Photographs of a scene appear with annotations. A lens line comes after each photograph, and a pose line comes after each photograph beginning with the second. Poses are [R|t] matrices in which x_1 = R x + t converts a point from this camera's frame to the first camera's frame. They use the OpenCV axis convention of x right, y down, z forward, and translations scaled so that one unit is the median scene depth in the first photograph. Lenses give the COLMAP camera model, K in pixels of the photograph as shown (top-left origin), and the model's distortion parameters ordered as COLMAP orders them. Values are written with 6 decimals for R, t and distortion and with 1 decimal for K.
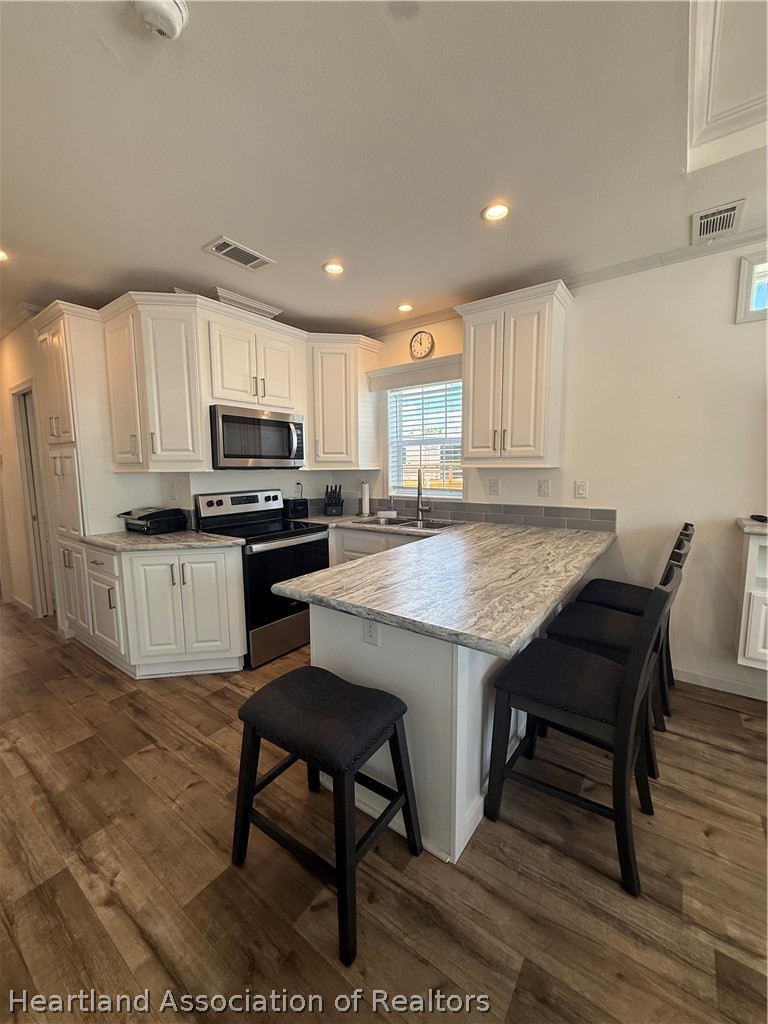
lens RADIAL K [[406.2, 0, 384.0], [0, 406.2, 512.0], [0, 0, 1]] dist [0.000256, 0.000012]
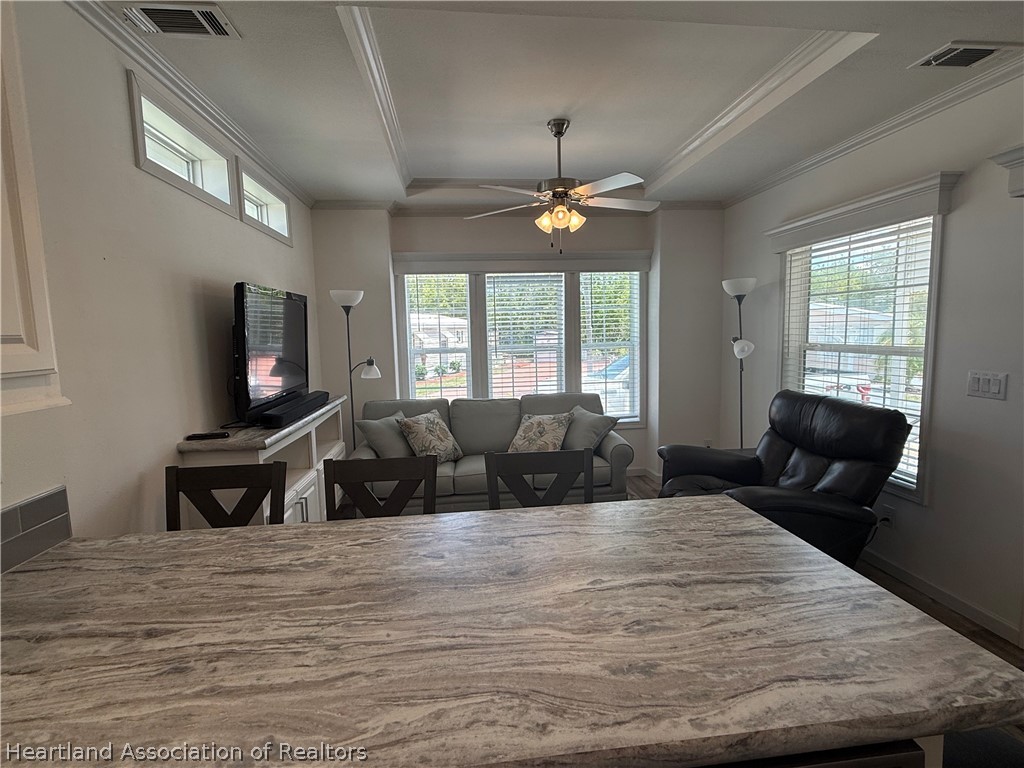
lens RADIAL K [[493.8, 0, 513.4], [0, 493.8, 381.5], [0, 0, 1]] dist [0.000532, -0.000459]
pose [[-0.678795, -0.044974, 0.732949, -0.144217], [0.120348, 0.977814, 0.171455, -0.144829], [-0.724399, 0.204592, -0.658322, 0.939200]]
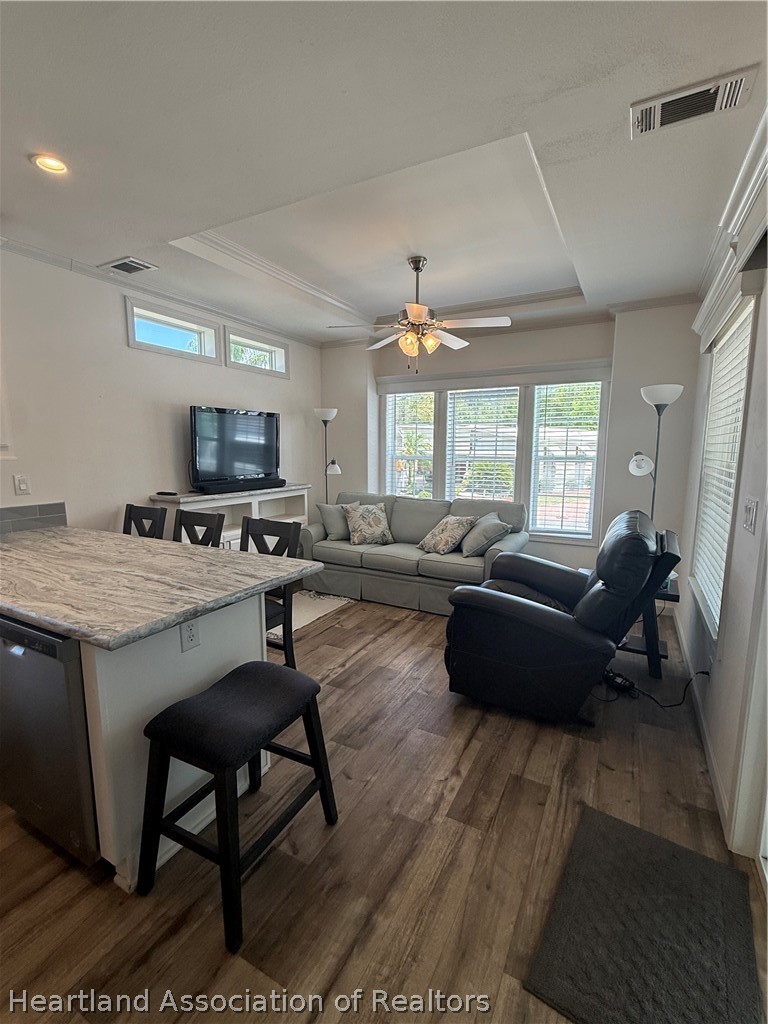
lens RADIAL K [[461.2, 0, 384.2], [0, 461.2, 514.6], [0, 0, 1]] dist [0.001756, 0.000386]
pose [[-0.135498, -0.129871, 0.982229, -0.613365], [0.116540, 0.982401, 0.145970, -0.046398], [-0.983900, 0.134247, -0.117978, 0.359025]]
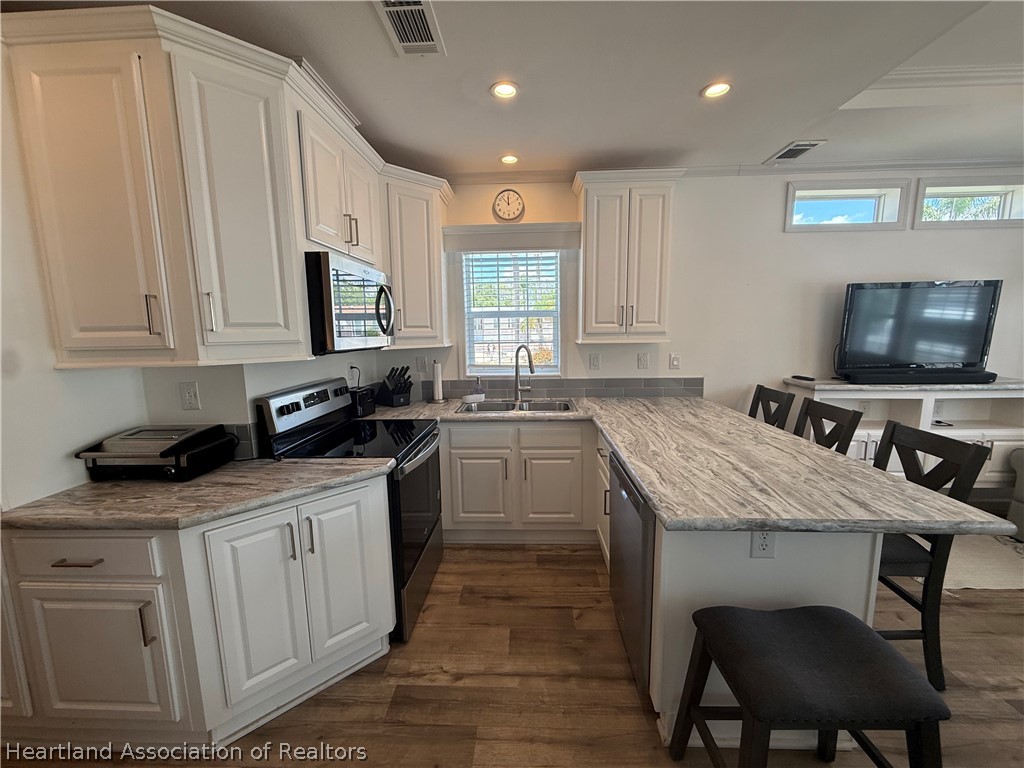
lens RADIAL K [[406.2, 0, 511.1], [0, 406.2, 384.0], [0, 0, 1]] dist [0.000256, 0.000012]
pose [[0.831639, -0.076341, 0.550044, -0.516766], [0.068629, 0.997042, 0.034616, -0.062590], [-0.551059, 0.008961, 0.834418, 0.316075]]
